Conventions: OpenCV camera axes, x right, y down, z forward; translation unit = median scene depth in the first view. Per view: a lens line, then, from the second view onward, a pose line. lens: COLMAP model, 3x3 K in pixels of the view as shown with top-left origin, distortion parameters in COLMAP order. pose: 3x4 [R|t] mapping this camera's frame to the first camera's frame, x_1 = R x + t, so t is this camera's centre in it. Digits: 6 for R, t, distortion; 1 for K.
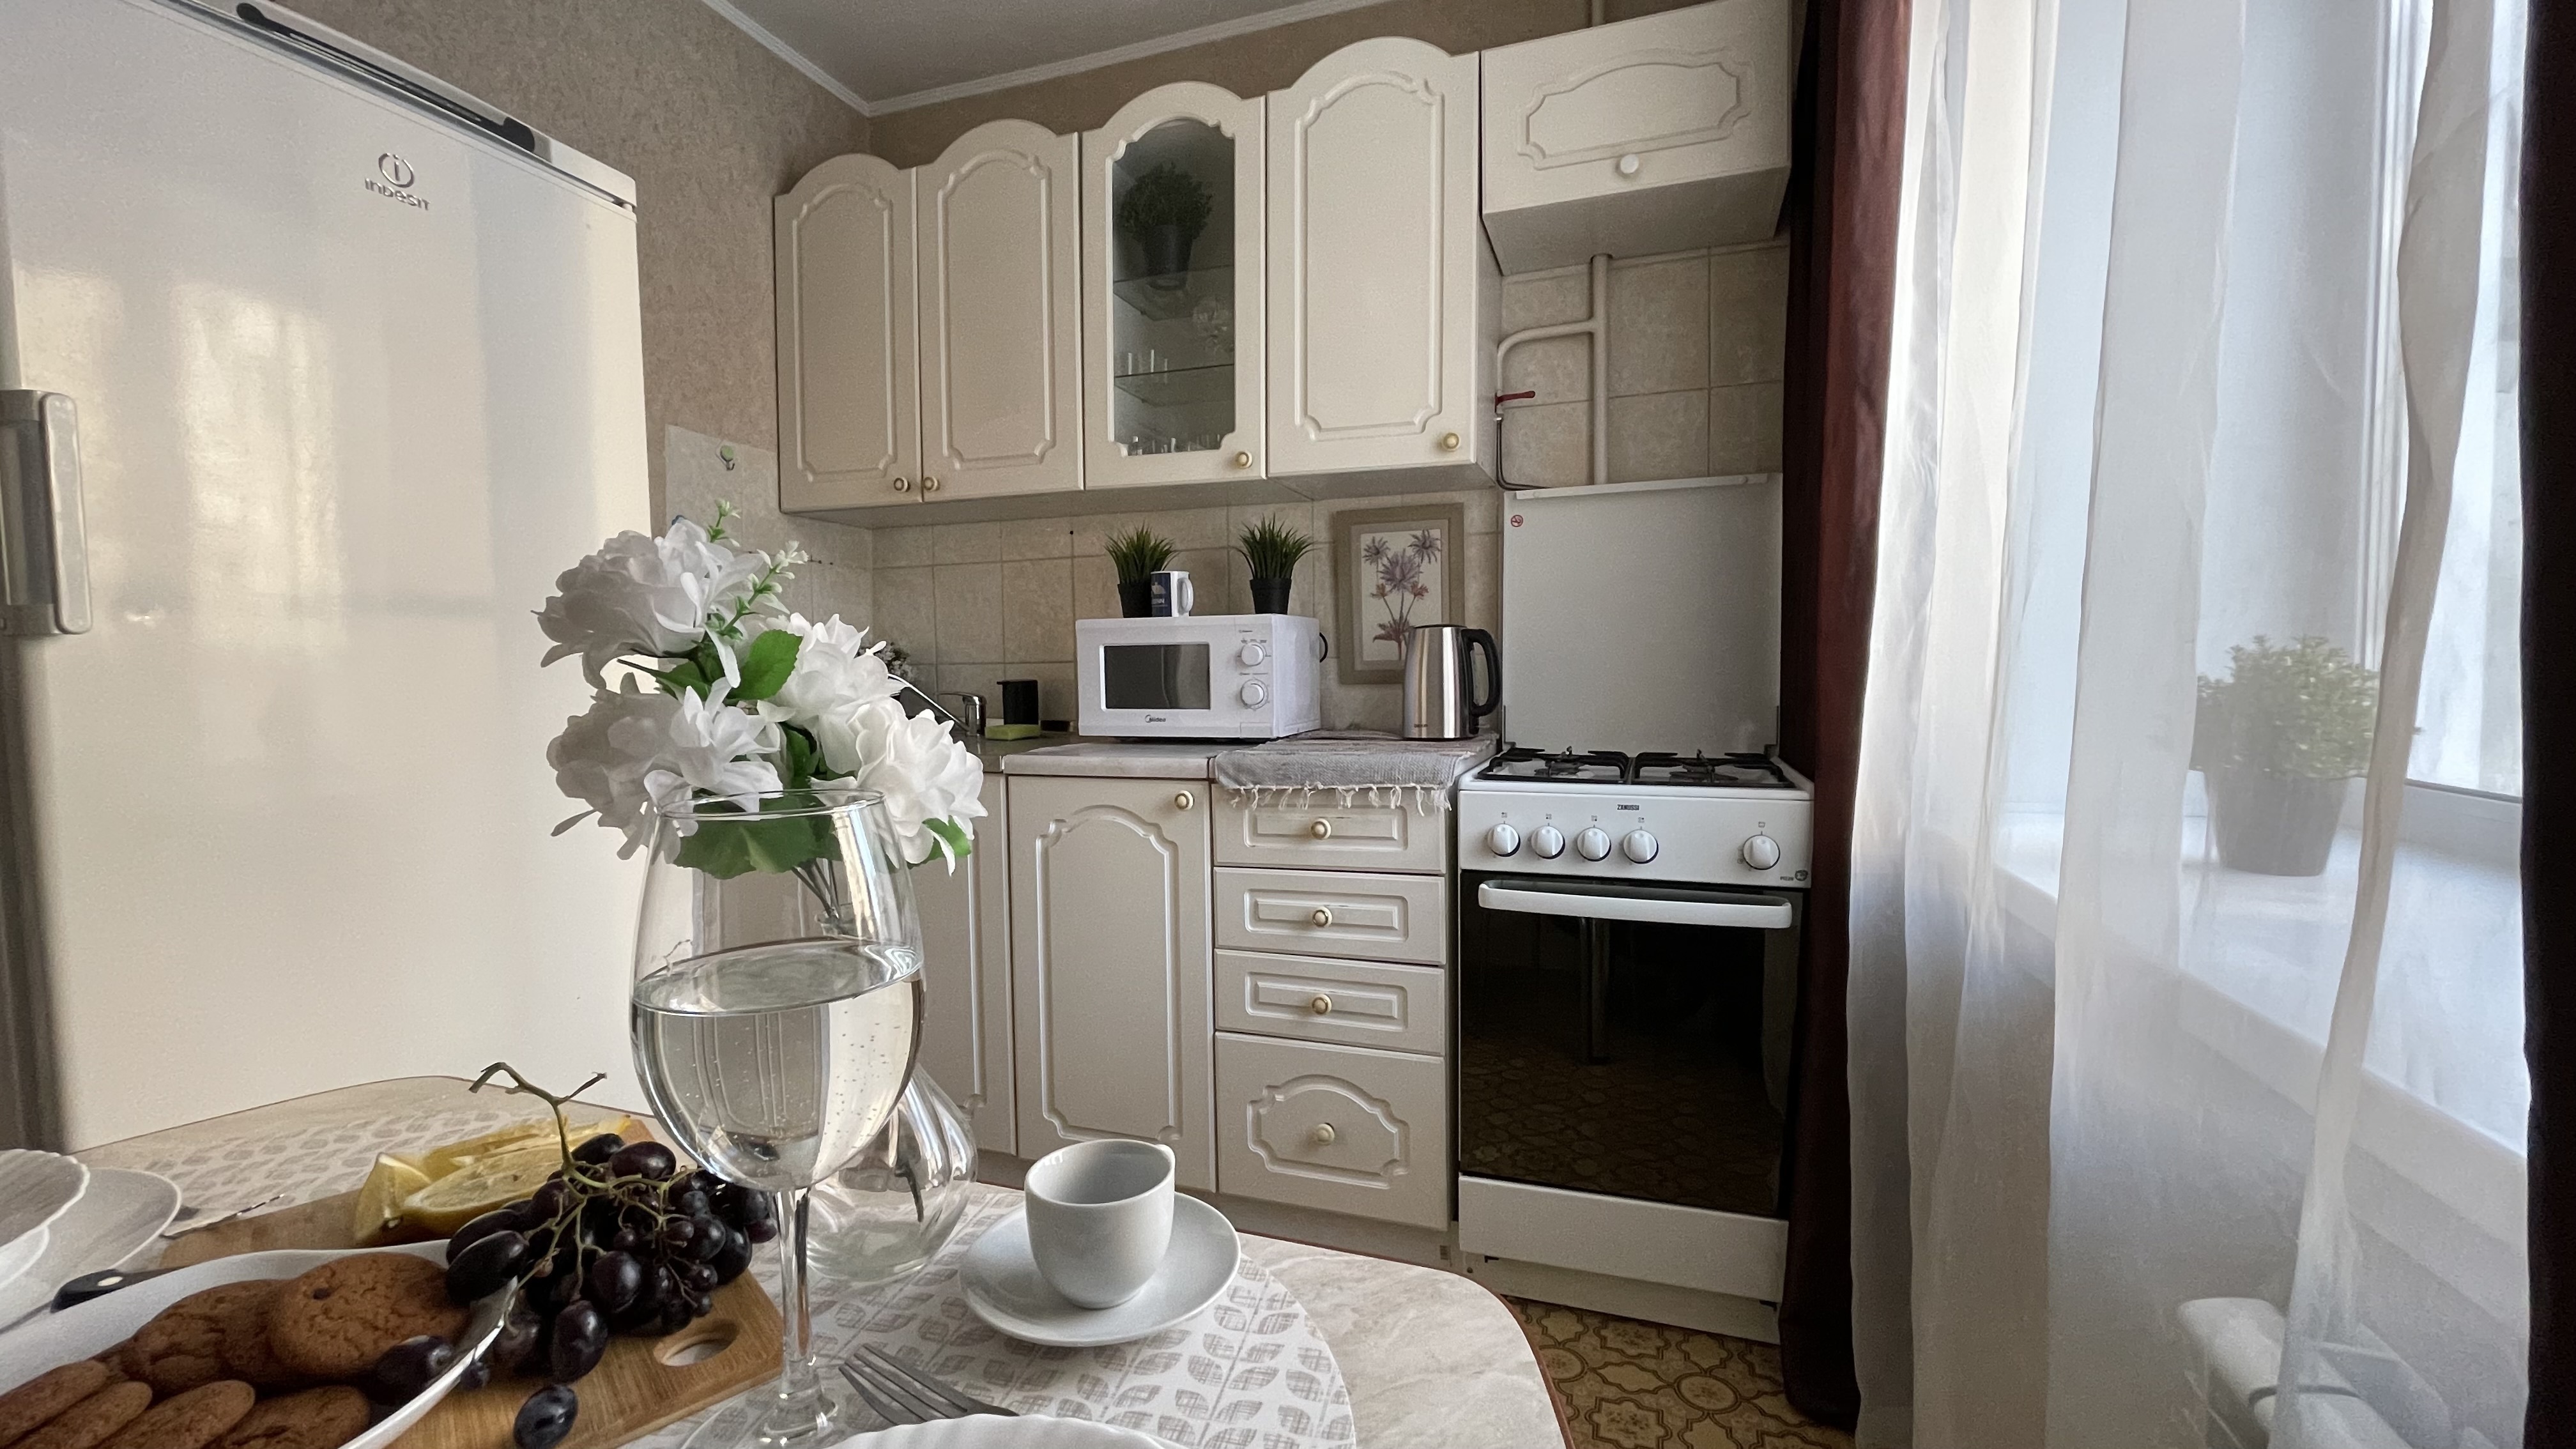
lens RADIAL K [[1041.2, 0, 1276.6], [0, 1041.2, 726.6], [0, 0, 1]] dist [-0.002674, 0.000678]
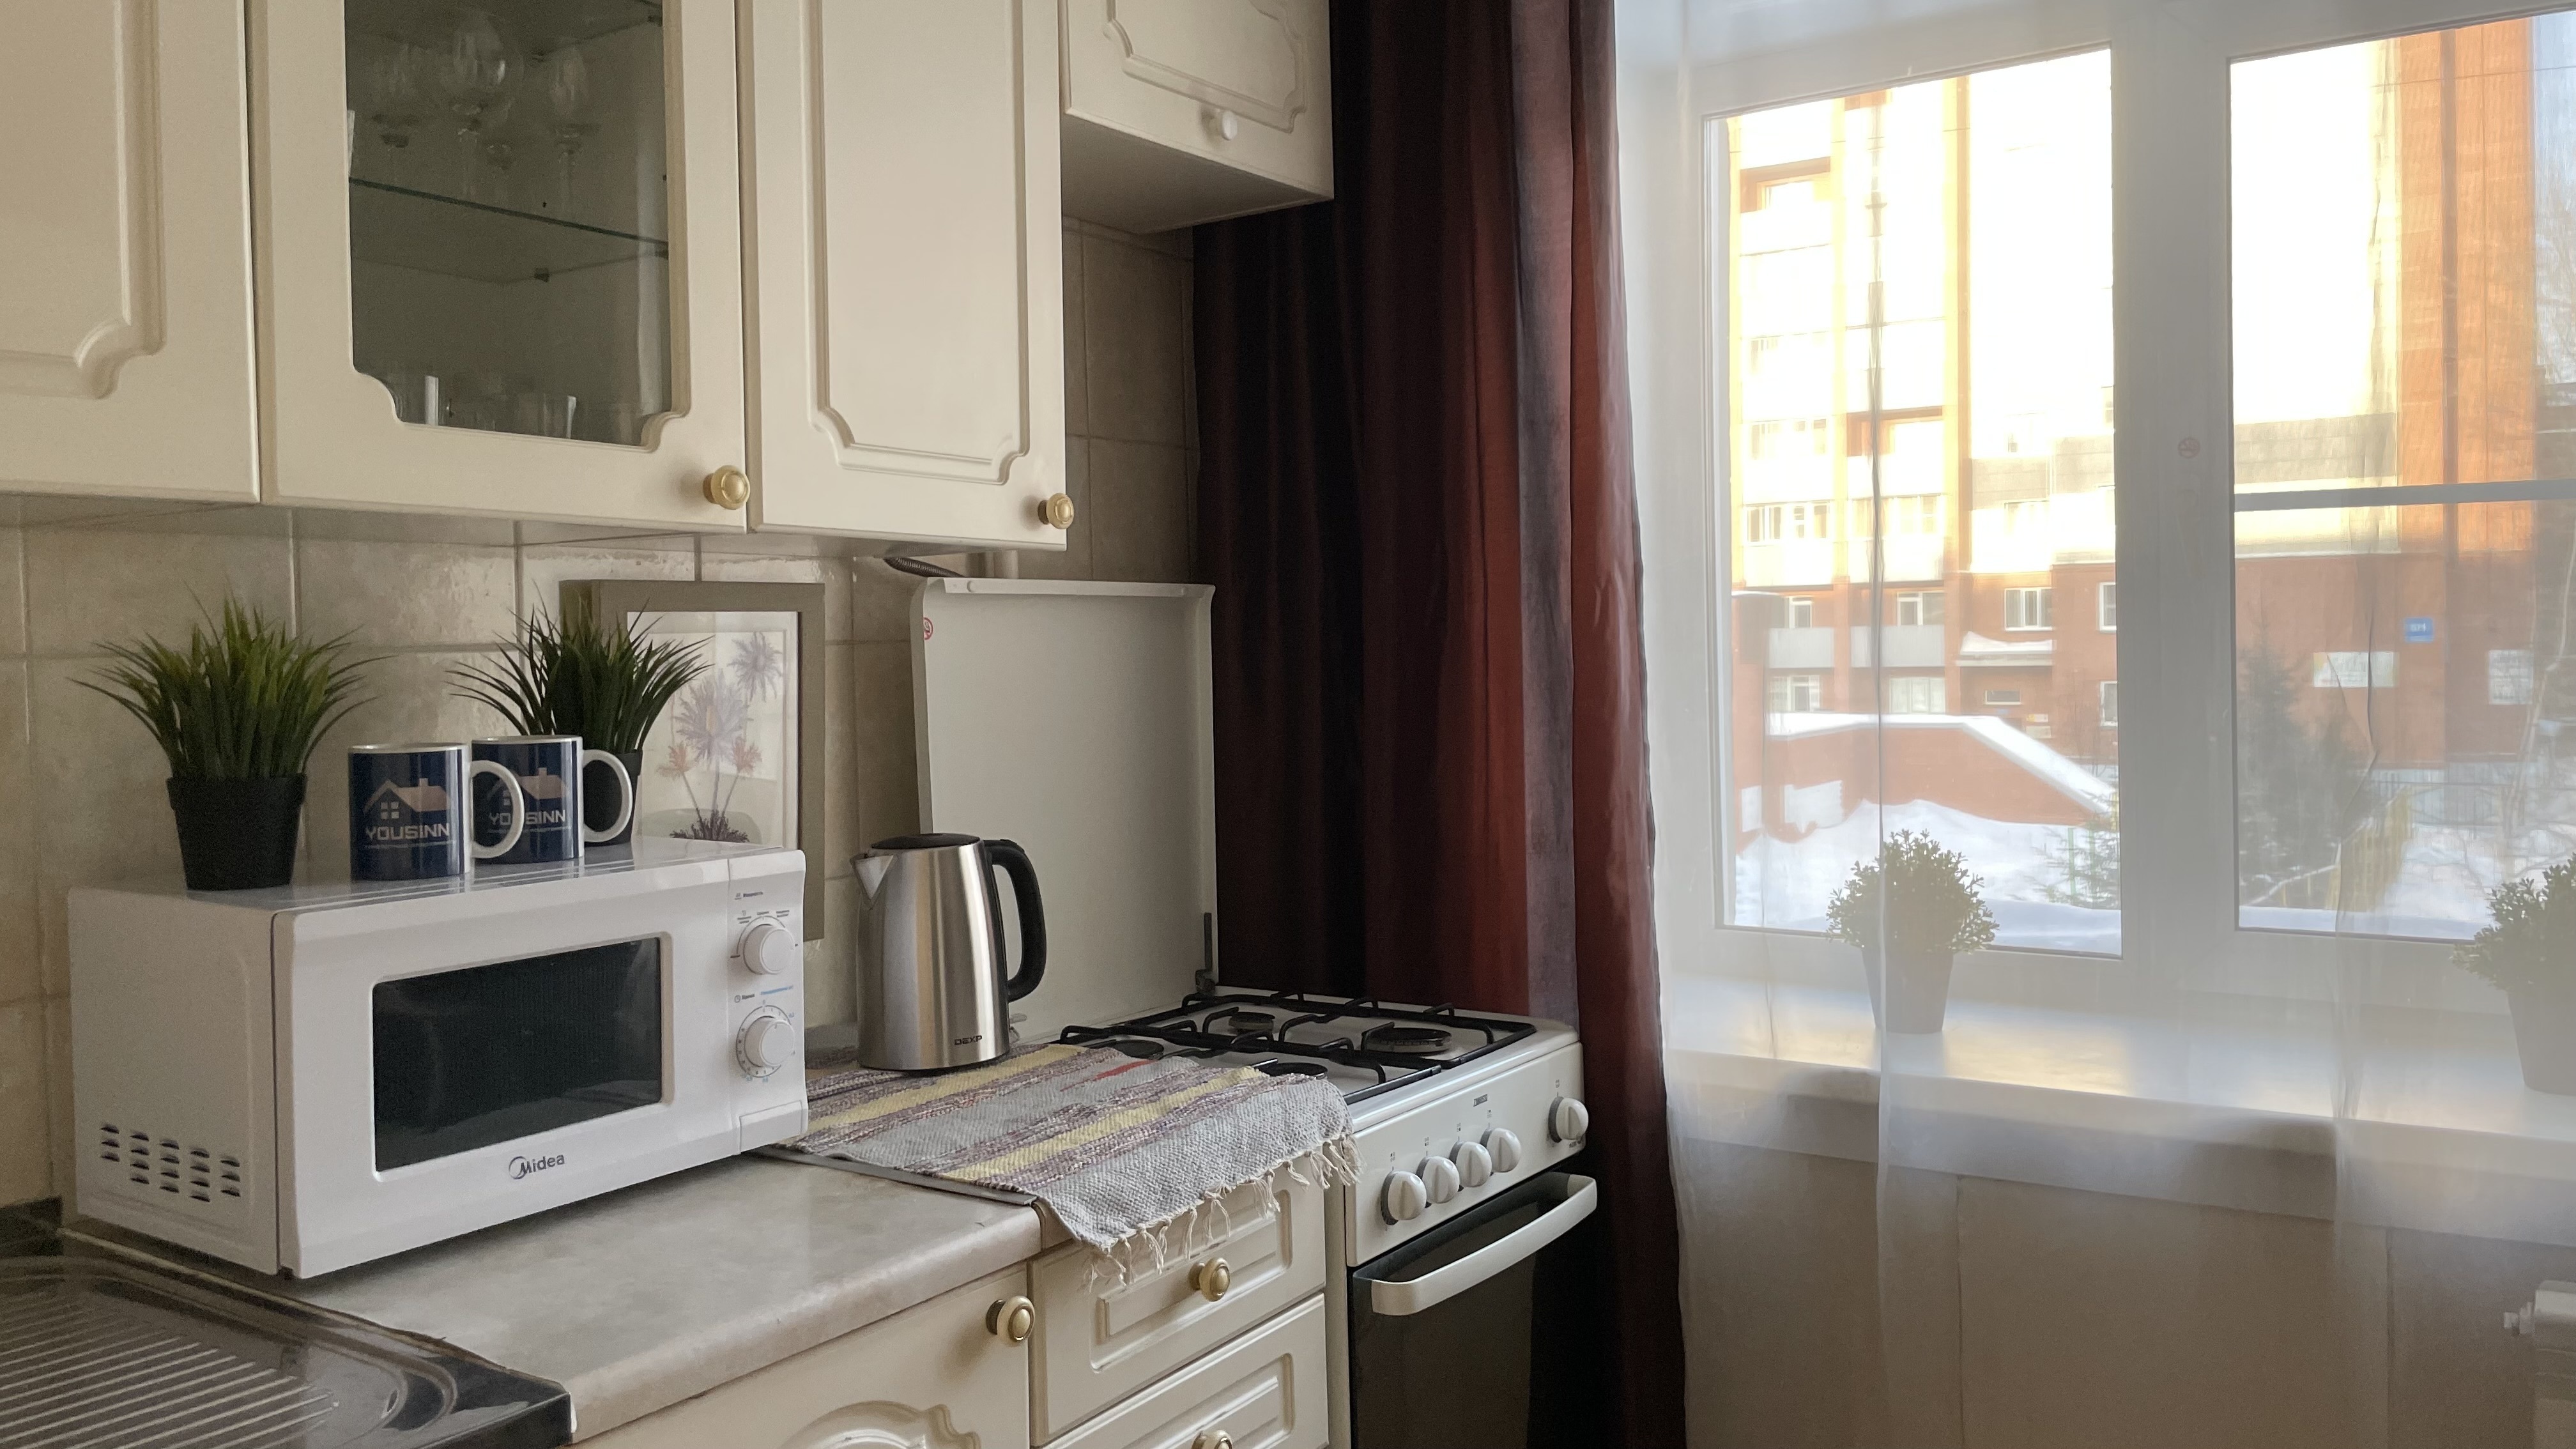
lens RADIAL K [[1966.4, 0, 1299.2], [0, 1966.4, 692.1], [0, 0, 1]] dist [0.047950, -0.037243]
pose [[0.240144, -0.019213, 0.970547, -0.724659], [0.071379, 0.997447, 0.002084, -0.154388], [-0.968110, 0.068776, 0.240902, 0.573503]]
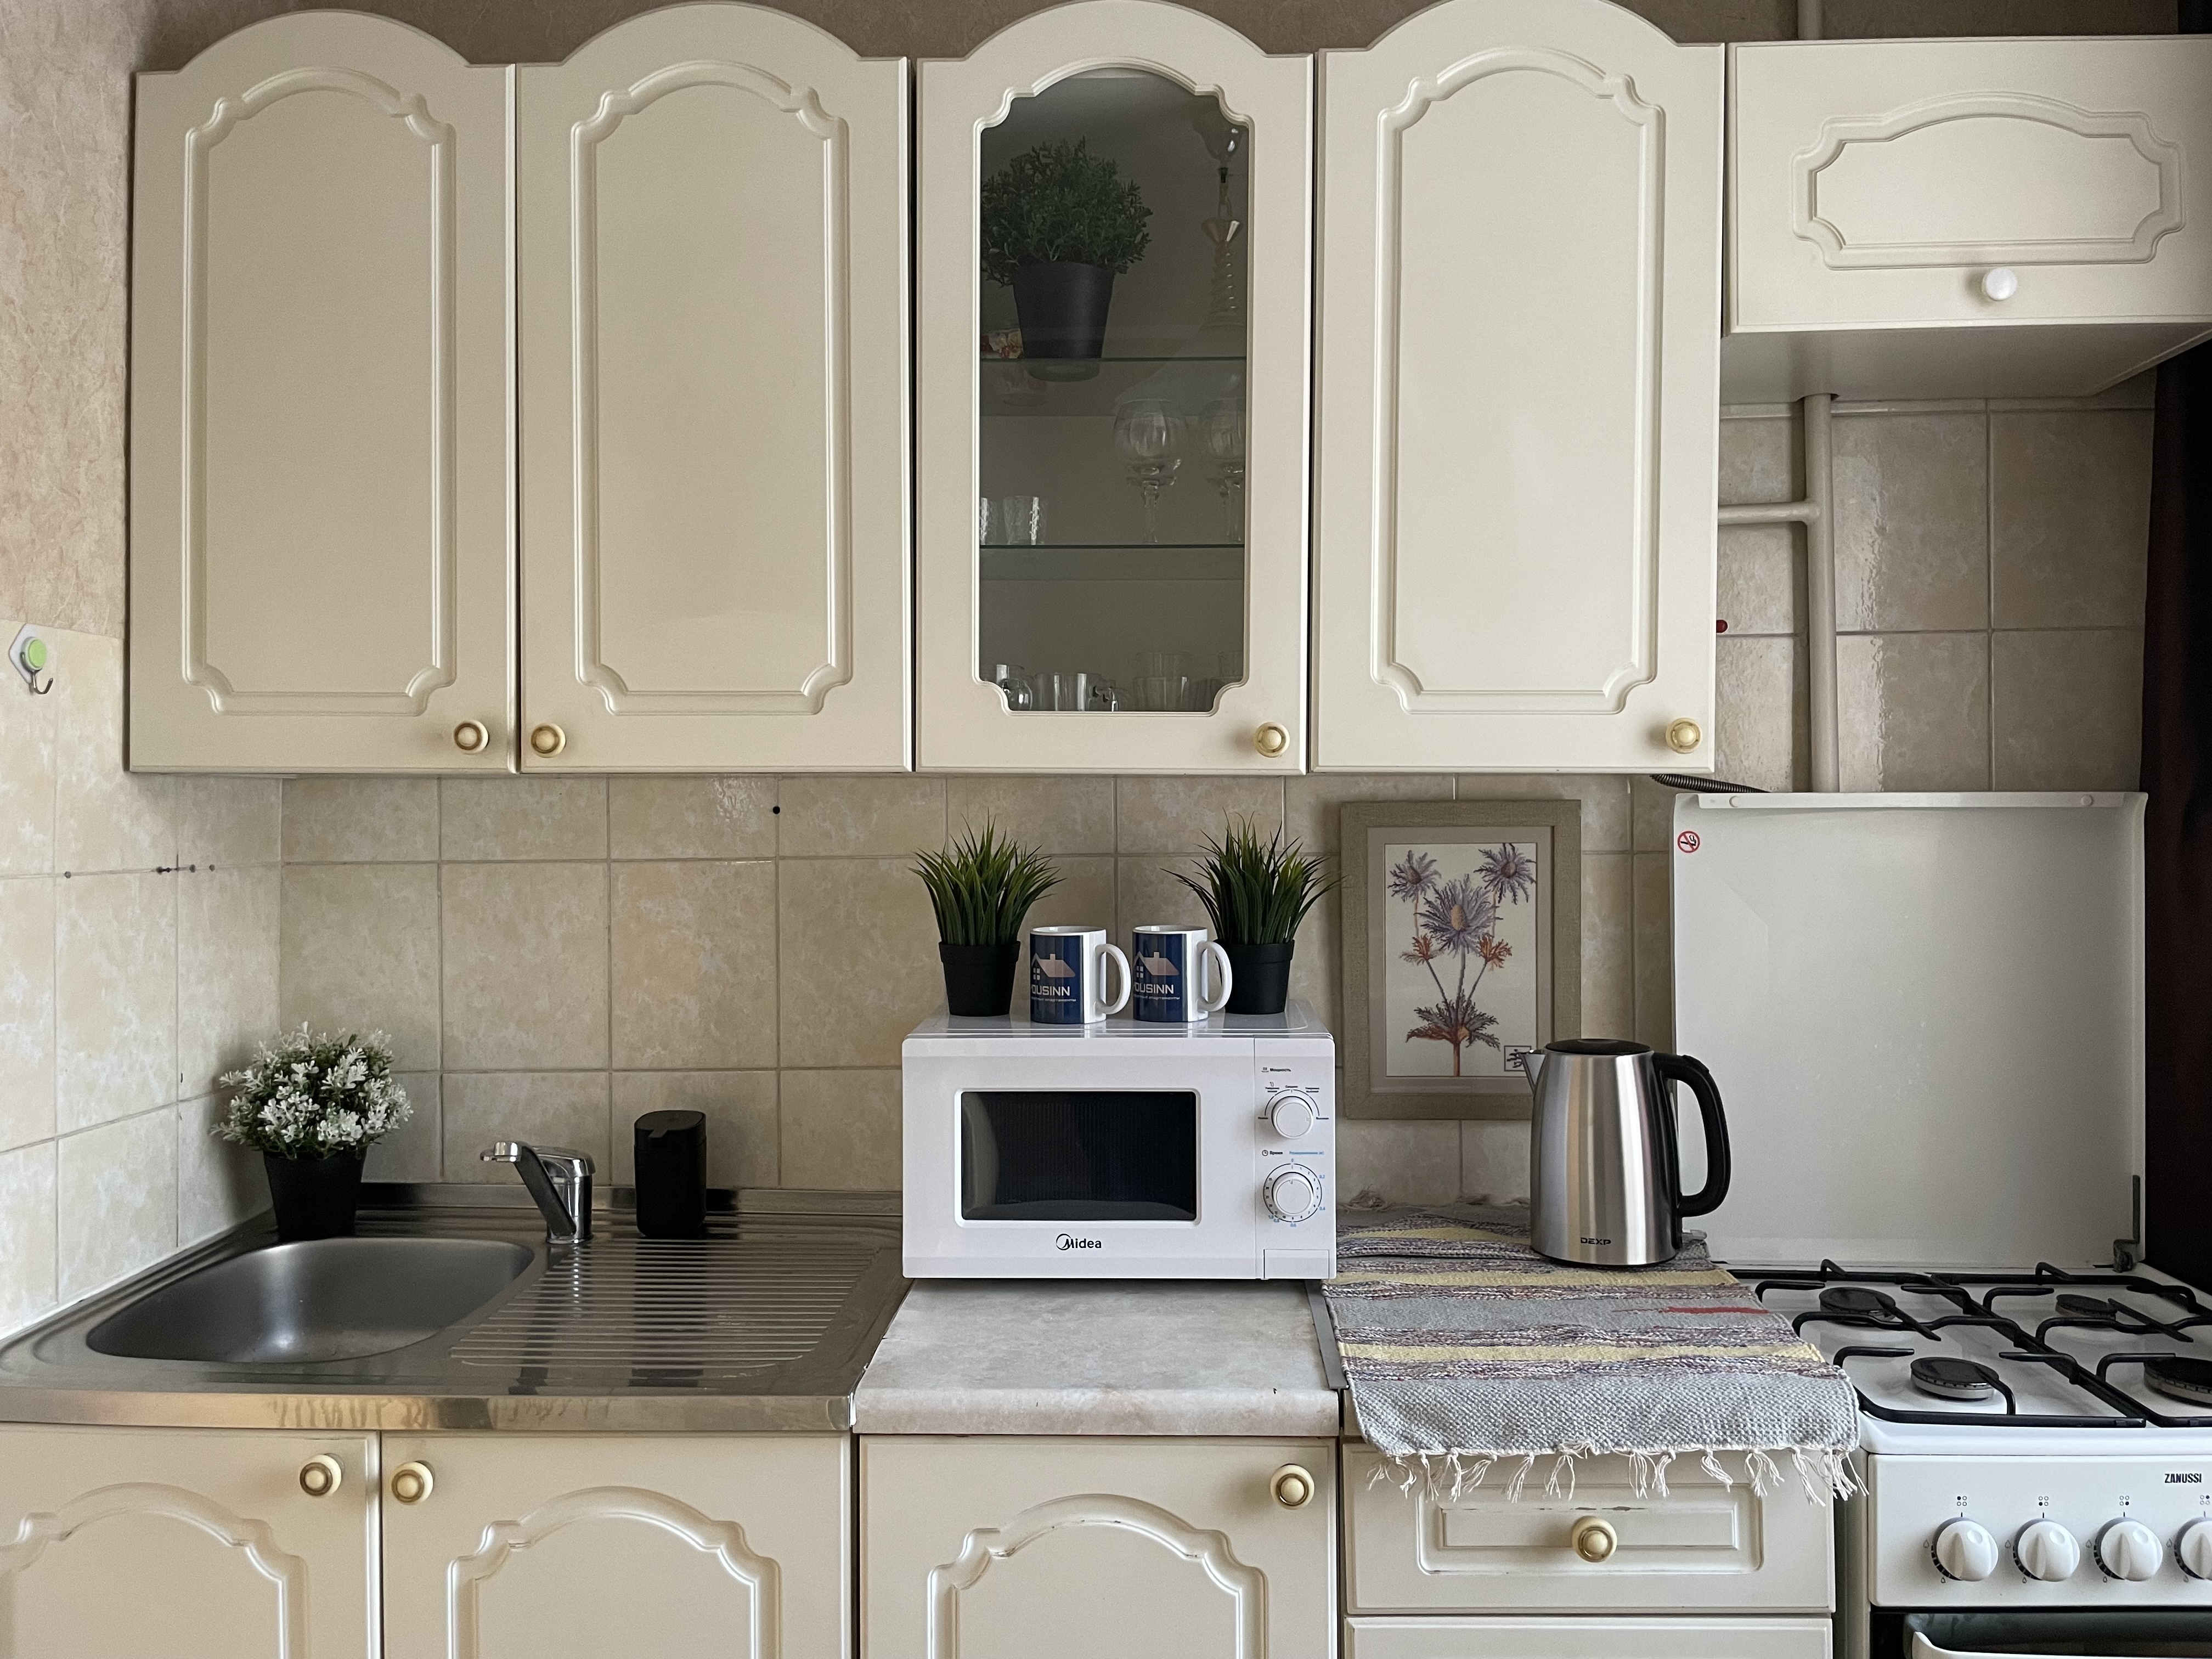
lens RADIAL K [[1677.1, 0, 1117.6], [0, 1677.1, 812.8], [0, 0, 1]] dist [0.064874, -0.068802]
pose [[0.952837, 0.003116, 0.303468, -0.346666], [0.012982, 0.998614, -0.051013, -0.172449], [-0.303206, 0.052547, 0.951475, 0.223020]]
